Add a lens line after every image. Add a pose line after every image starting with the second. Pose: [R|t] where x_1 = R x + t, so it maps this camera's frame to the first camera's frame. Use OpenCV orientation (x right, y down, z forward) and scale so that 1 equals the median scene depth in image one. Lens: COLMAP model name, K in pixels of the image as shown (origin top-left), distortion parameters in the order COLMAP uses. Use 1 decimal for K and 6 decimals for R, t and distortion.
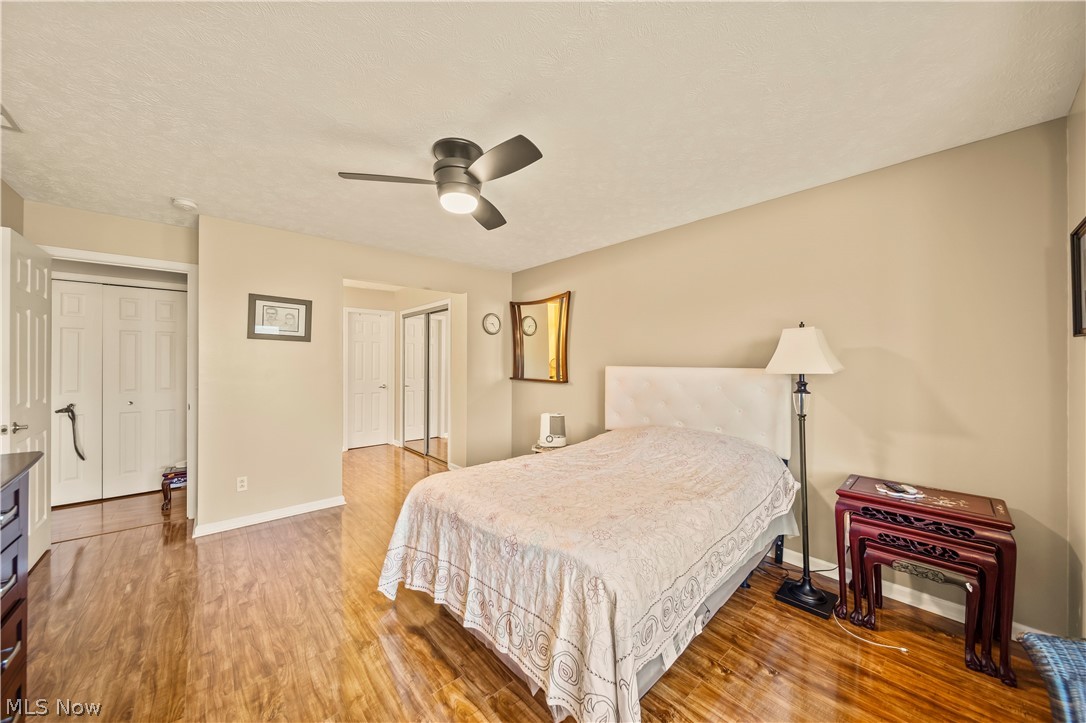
lens RADIAL K [[385.3, 0, 541.2], [0, 385.3, 361.3], [0, 0, 1]] dist [-0.000119, -0.000184]
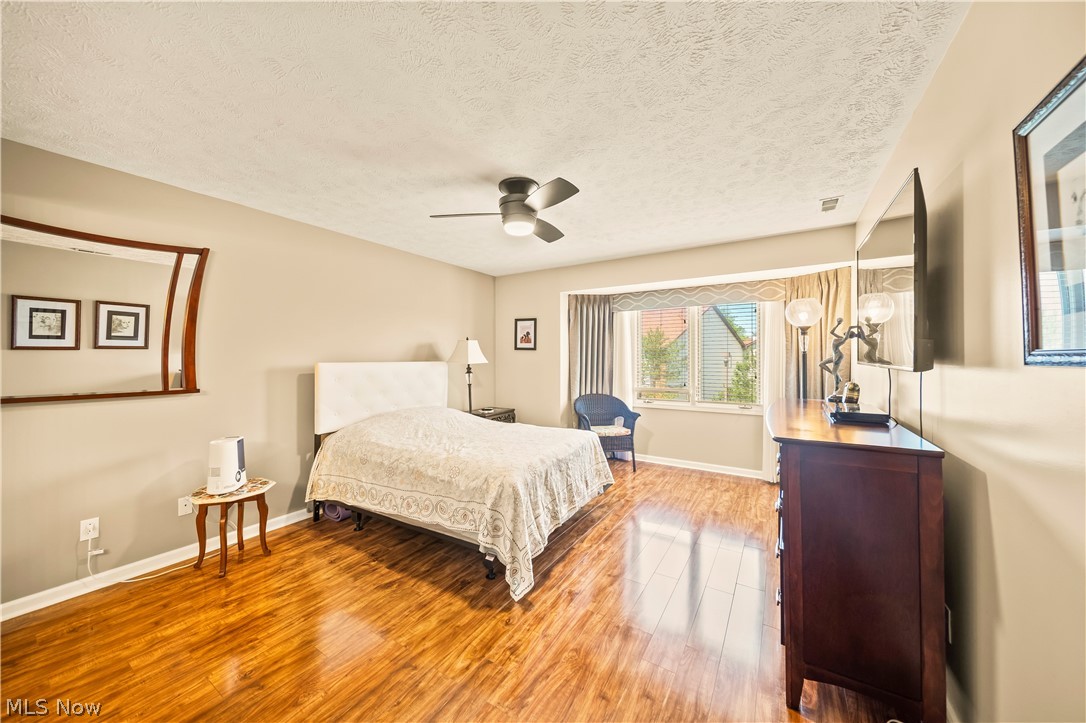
lens RADIAL K [[385.3, 0, 541.2], [0, 385.3, 361.3], [0, 0, 1]] dist [-0.000119, -0.000184]
pose [[-0.289149, -0.016629, 0.957140, -1.389611], [-0.006650, 0.999860, 0.015363, -0.013627], [-0.957261, -0.001923, -0.289219, 1.273110]]
